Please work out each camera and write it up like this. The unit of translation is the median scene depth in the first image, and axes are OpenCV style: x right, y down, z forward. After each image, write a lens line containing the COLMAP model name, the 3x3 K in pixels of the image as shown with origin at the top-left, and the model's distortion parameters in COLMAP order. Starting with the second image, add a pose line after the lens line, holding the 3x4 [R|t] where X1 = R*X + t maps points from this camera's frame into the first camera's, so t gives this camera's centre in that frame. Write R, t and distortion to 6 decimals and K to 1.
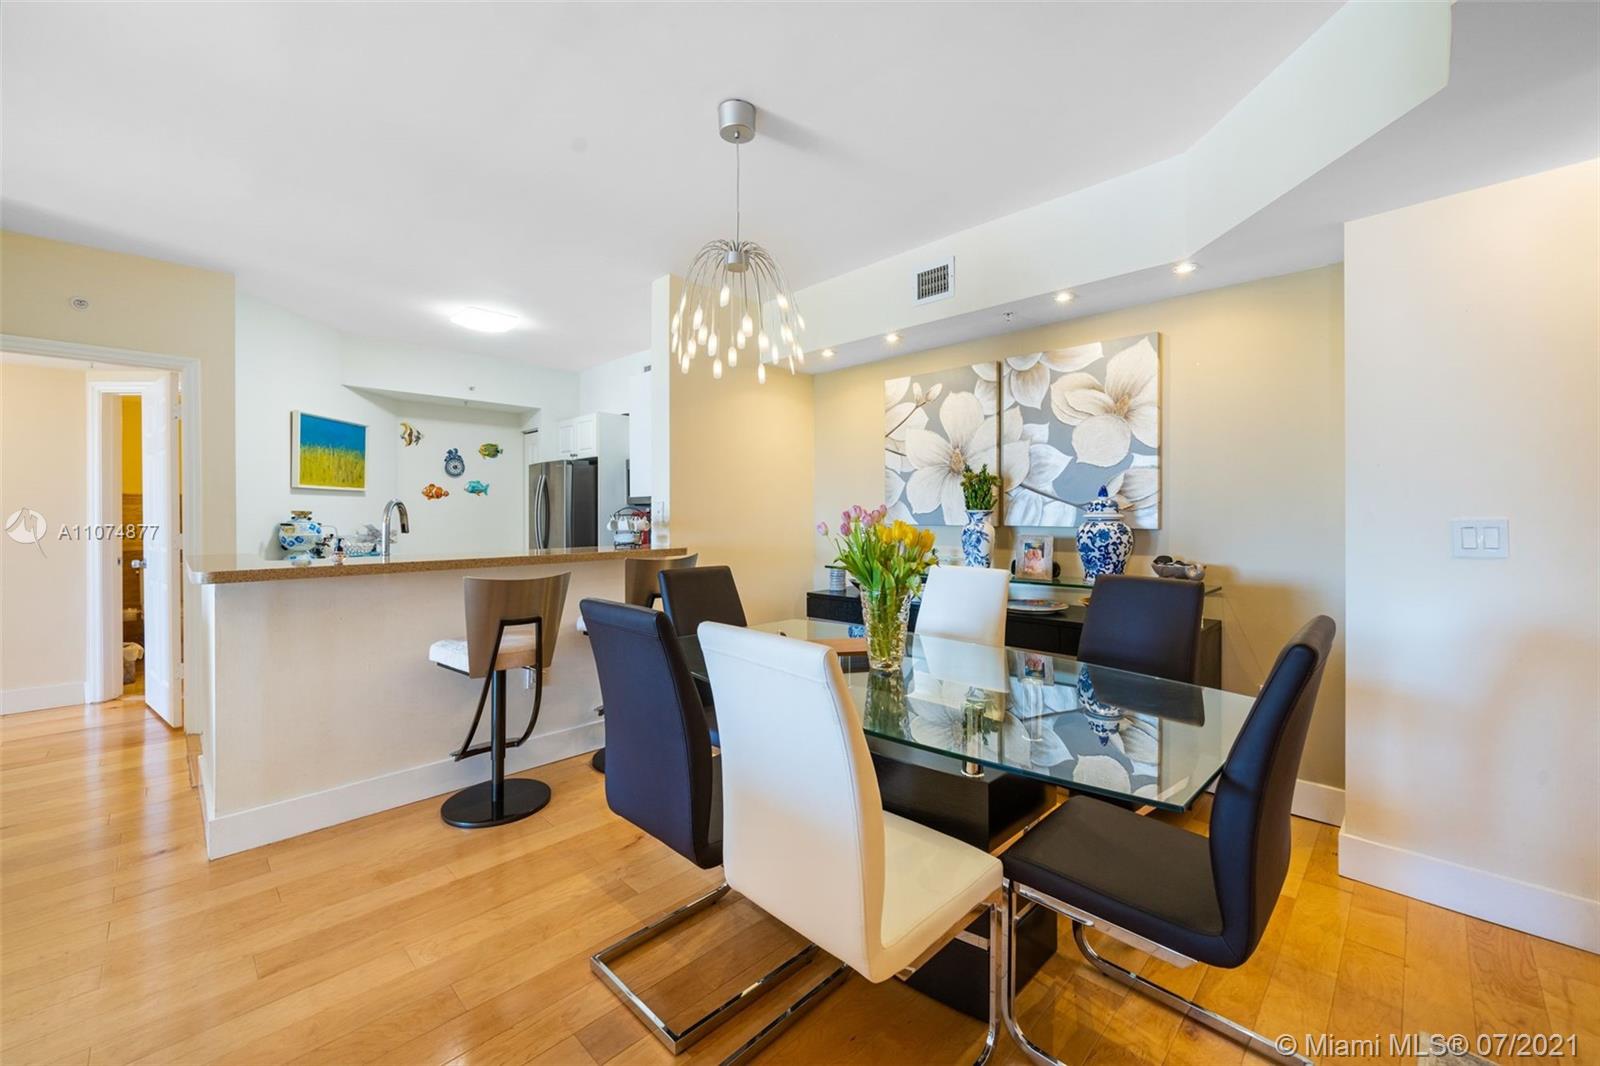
lens RADIAL K [[623.3, 0, 806.3], [0, 623.3, 516.0], [0, 0, 1]] dist [-0.000518, -0.000079]
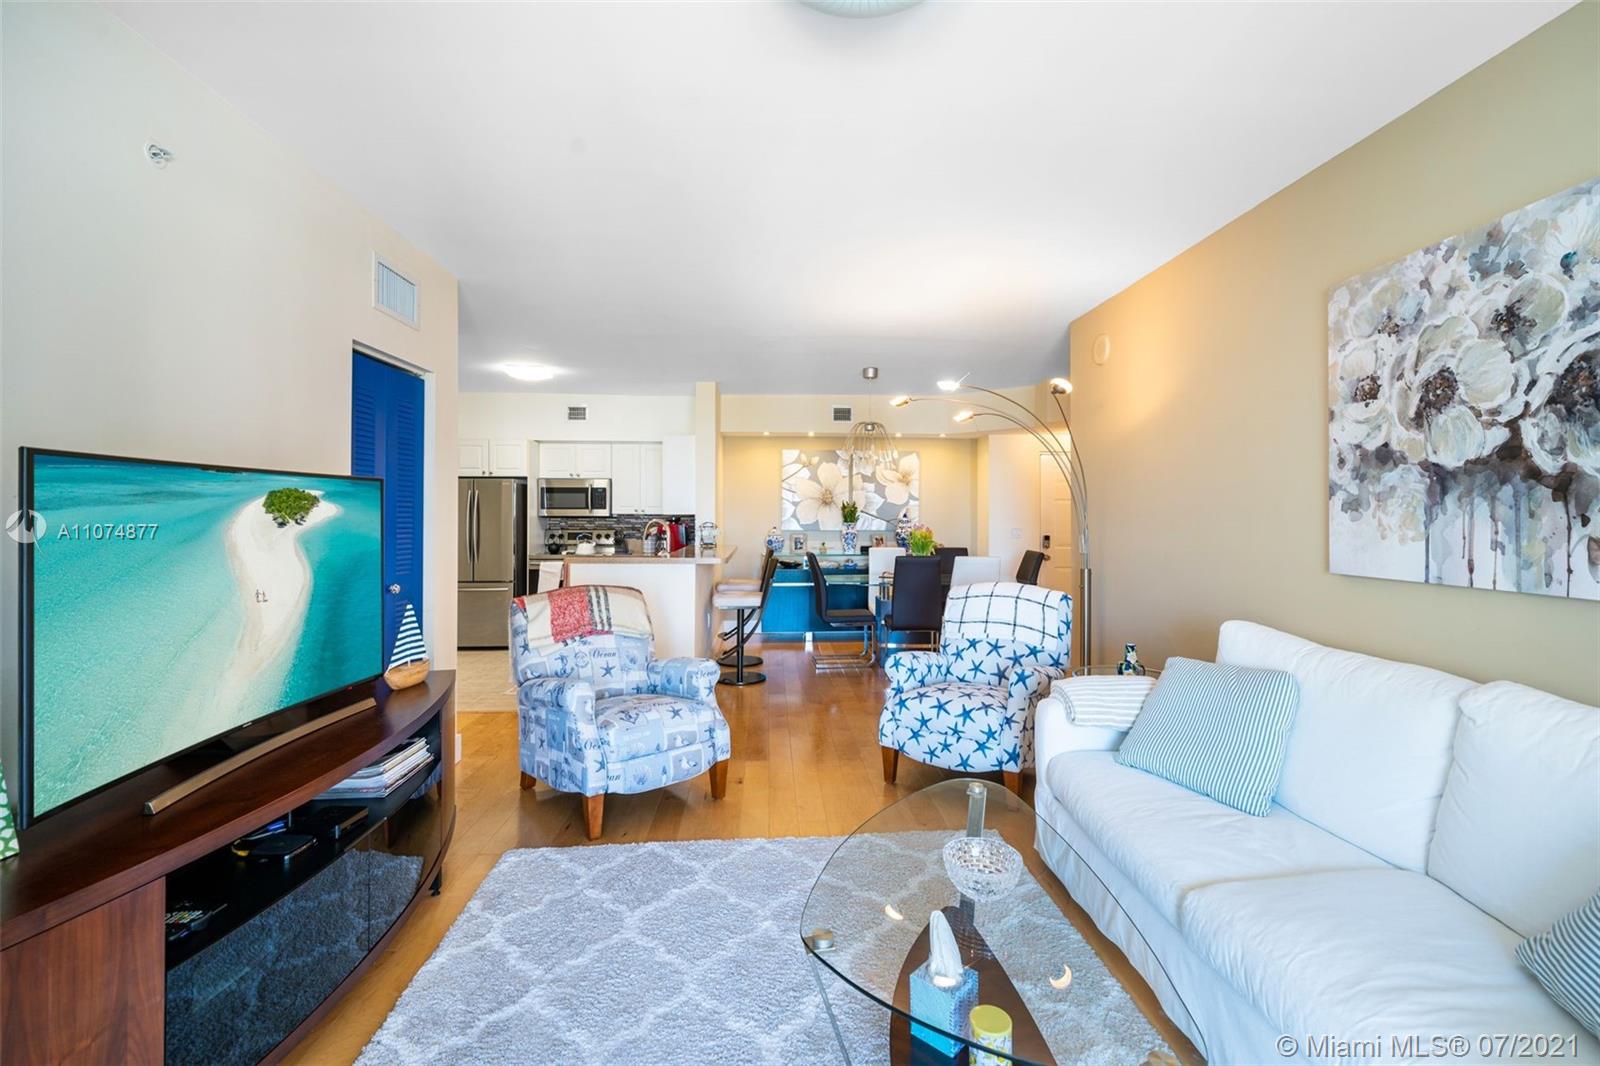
lens RADIAL K [[704.0, 0, 809.5], [0, 704.0, 521.5], [0, 0, 1]] dist [-0.017615, 0.000103]
pose [[0.675816, -0.002207, 0.737067, -1.318976], [-0.000468, 0.999994, 0.003424, -0.018788], [-0.737070, -0.002659, 0.675811, -0.421374]]
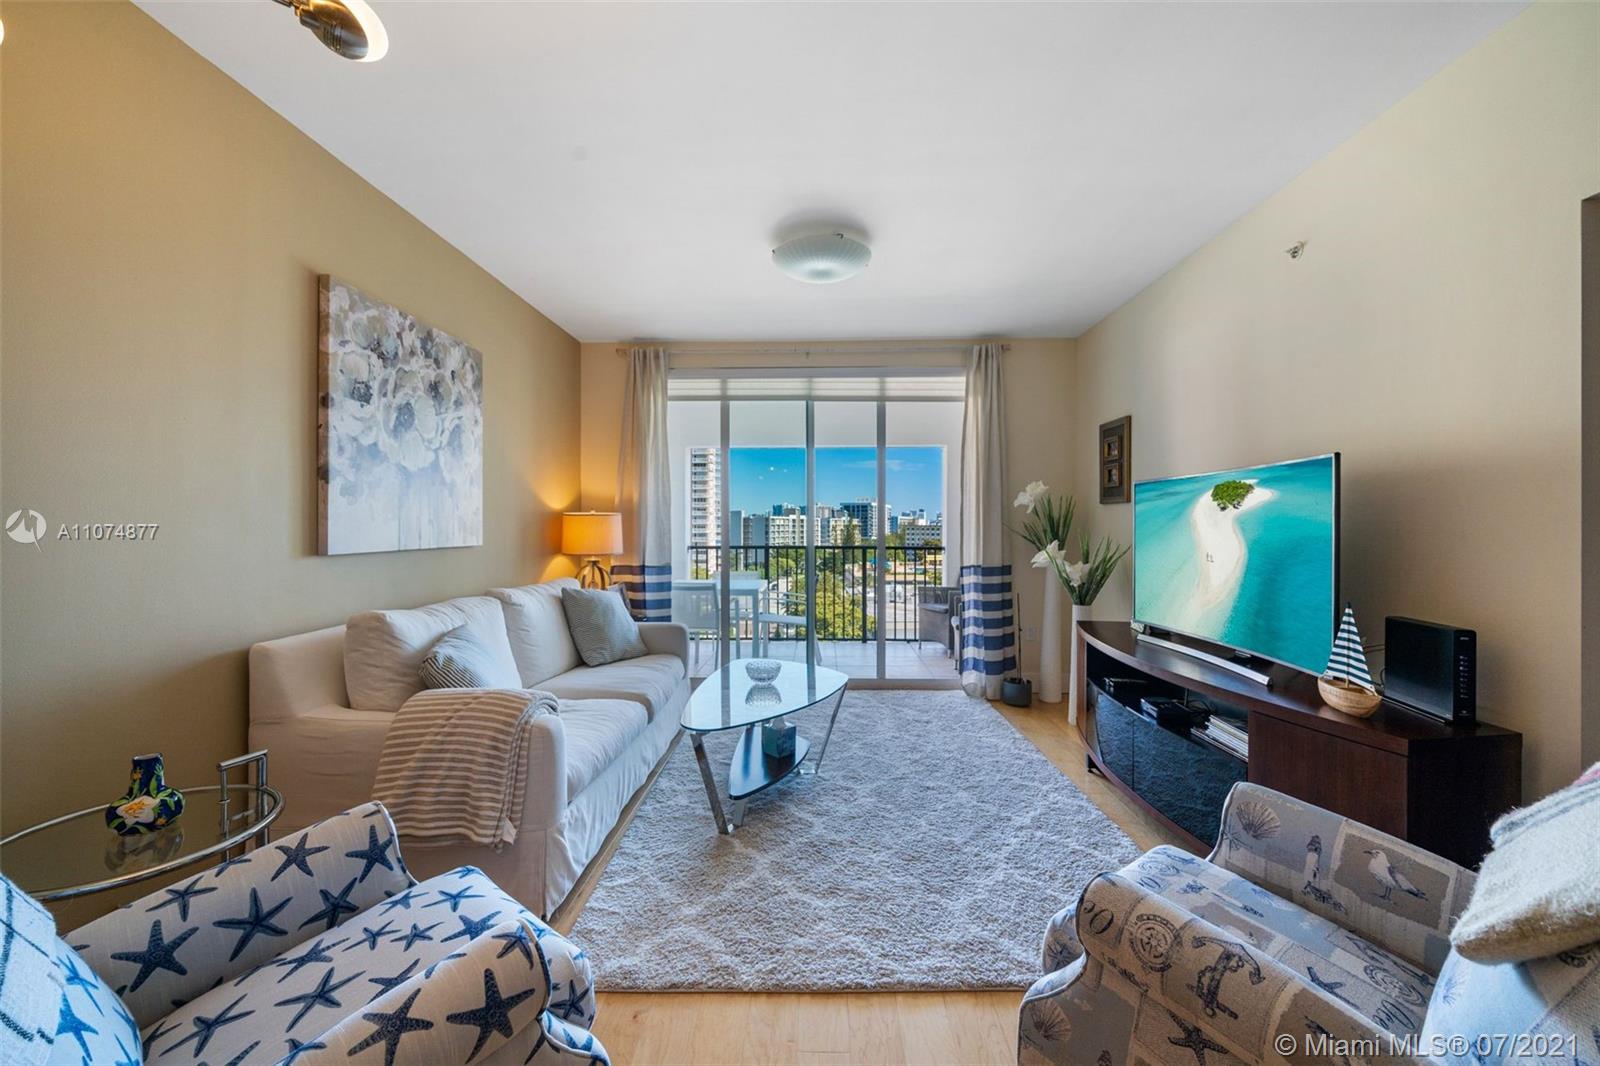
lens RADIAL K [[623.3, 0, 803.9], [0, 623.3, 527.0], [0, 0, 1]] dist [-0.000518, -0.000079]
pose [[-0.733060, 0.007421, -0.680124, -0.475596], [-0.001199, 0.999925, 0.012202, -0.003567], [0.680163, 0.009760, -0.732996, 0.372432]]
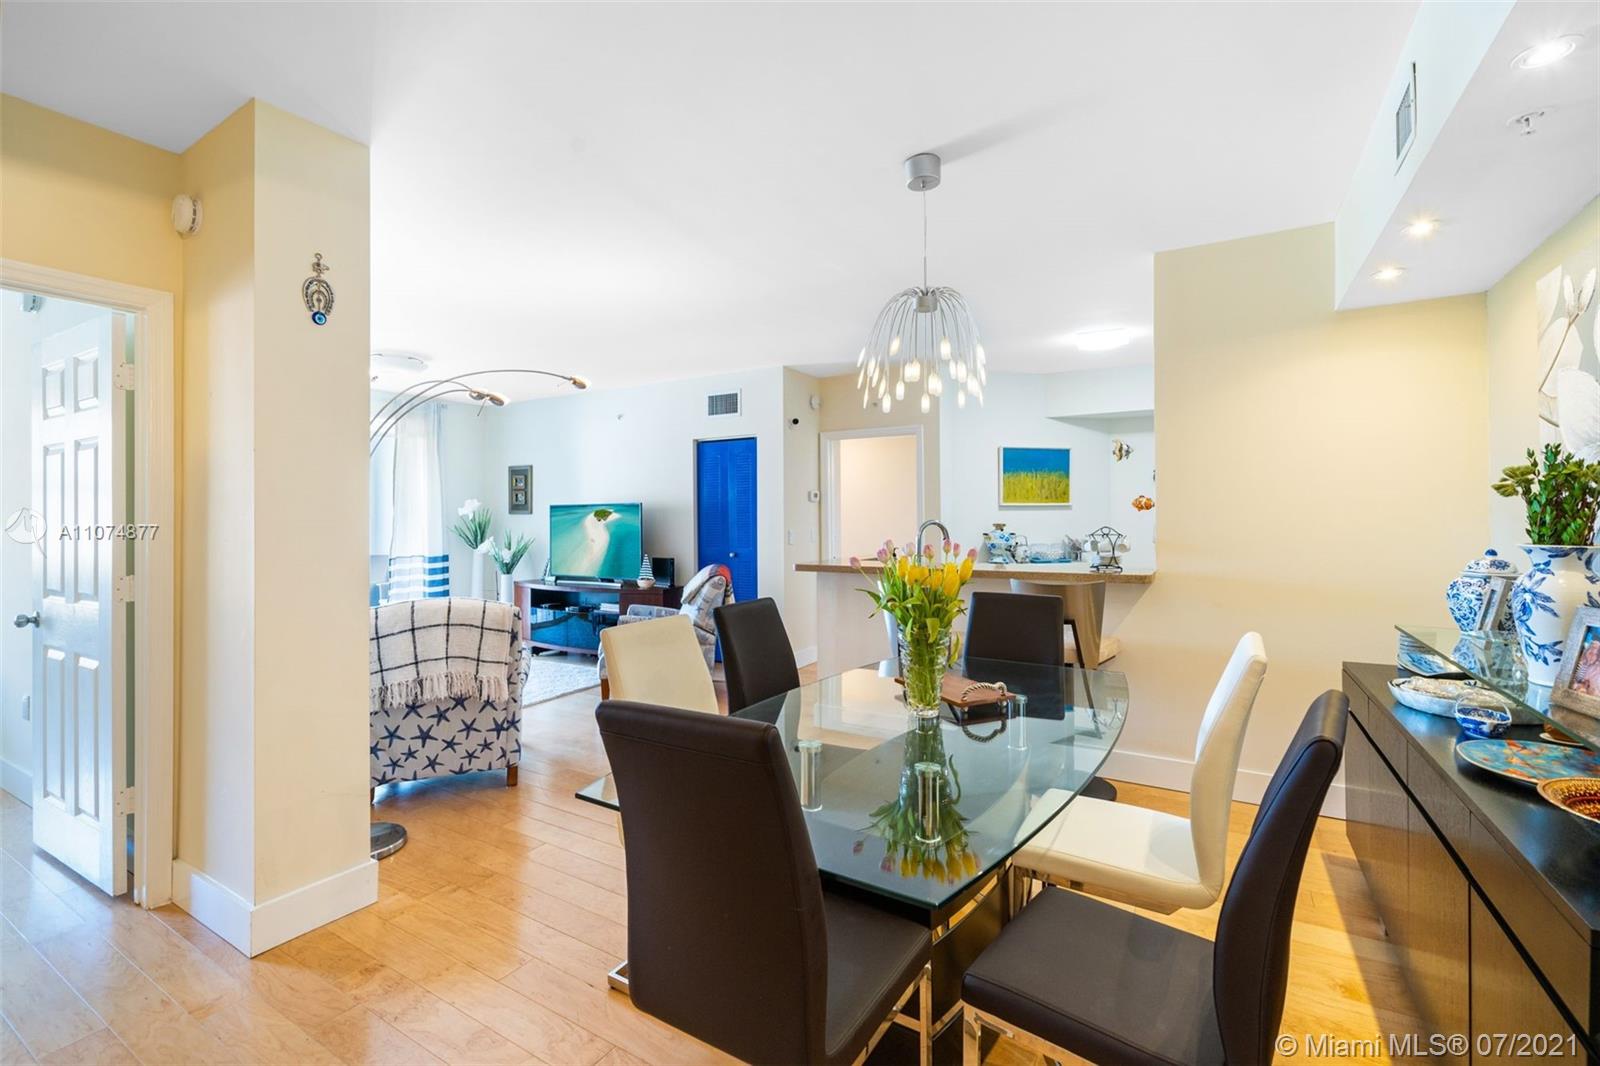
lens RADIAL K [[700.3, 0, 808.1], [0, 700.3, 515.9], [0, 0, 1]] dist [-0.001581, 0.000105]
pose [[0.238085, -0.000347, -0.971244, 0.546990], [-0.000814, 1.000000, -0.000557, -0.024830], [0.971244, 0.000923, 0.238085, 0.288040]]
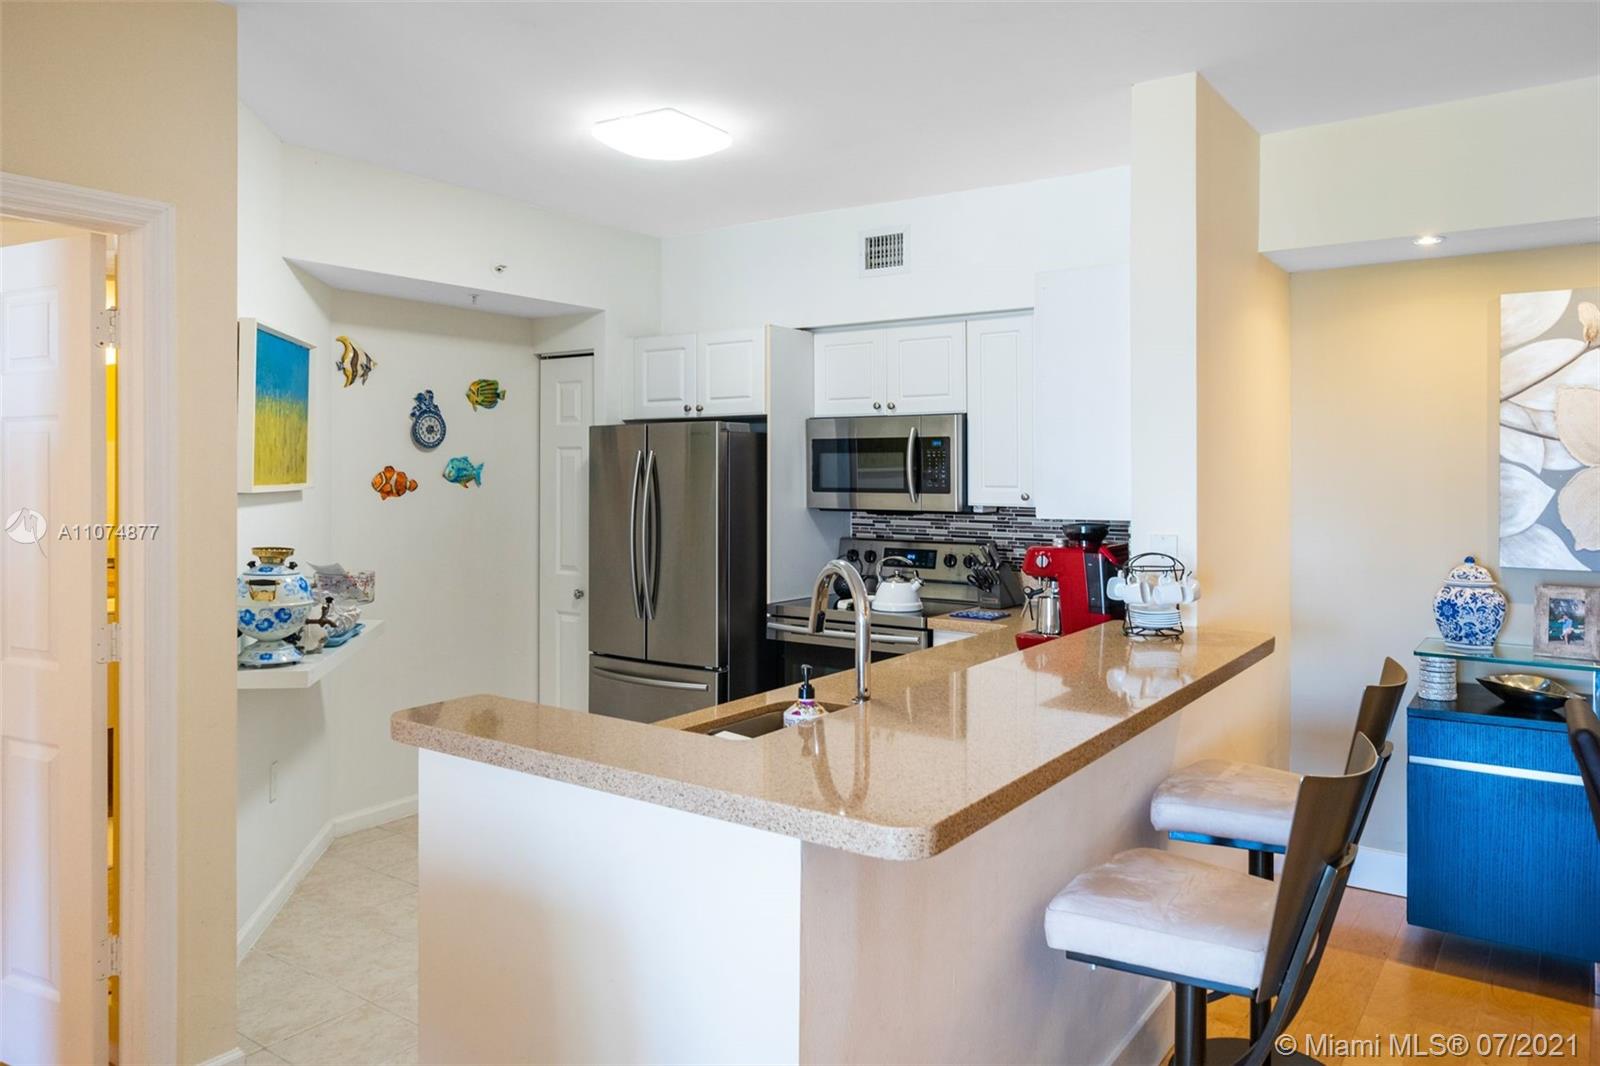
lens RADIAL K [[1088.1, 0, 815.2], [0, 1088.1, 469.4], [0, 0, 1]] dist [-0.005458, 0.001344]
pose [[0.986735, 0.002267, 0.162325, -0.599534], [-0.001493, 0.999987, -0.004893, -0.064953], [-0.162334, 0.004586, 0.986725, 0.194296]]
